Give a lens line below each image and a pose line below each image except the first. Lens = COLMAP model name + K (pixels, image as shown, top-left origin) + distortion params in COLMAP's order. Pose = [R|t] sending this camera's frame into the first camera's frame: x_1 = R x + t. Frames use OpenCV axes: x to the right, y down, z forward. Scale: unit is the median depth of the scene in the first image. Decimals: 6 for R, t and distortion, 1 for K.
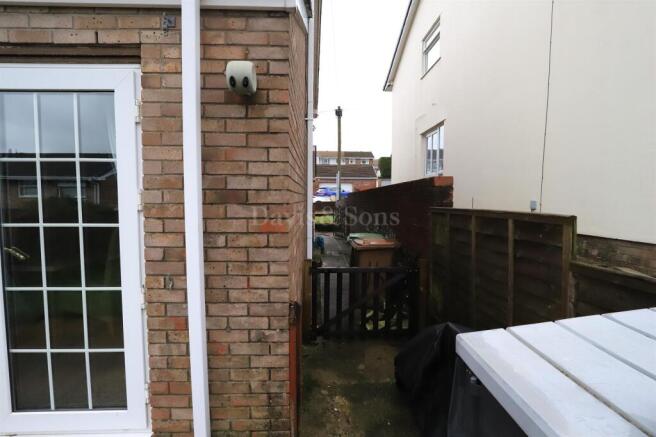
lens RADIAL K [[303.1, 0, 329.4], [0, 303.1, 219.5], [0, 0, 1]] dist [-0.028249, 0.006347]
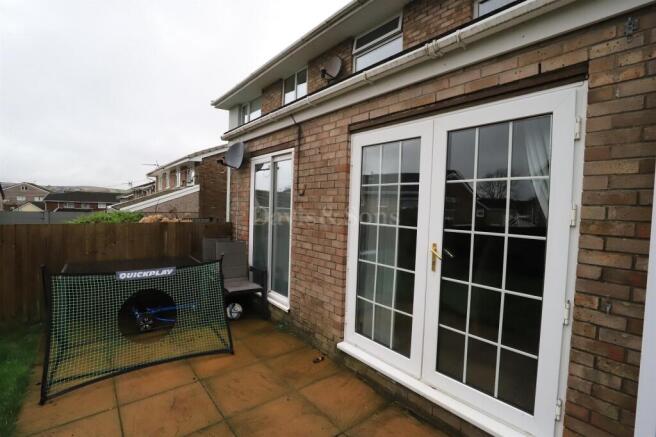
lens RADIAL K [[303.1, 0, 329.8], [0, 303.1, 217.8], [0, 0, 1]] dist [-0.028249, 0.006347]
pose [[0.608703, 0.040878, -0.792344, -0.341275], [-0.074247, 0.997224, -0.005590, 0.009126], [0.789916, 0.062232, 0.610049, -0.257772]]
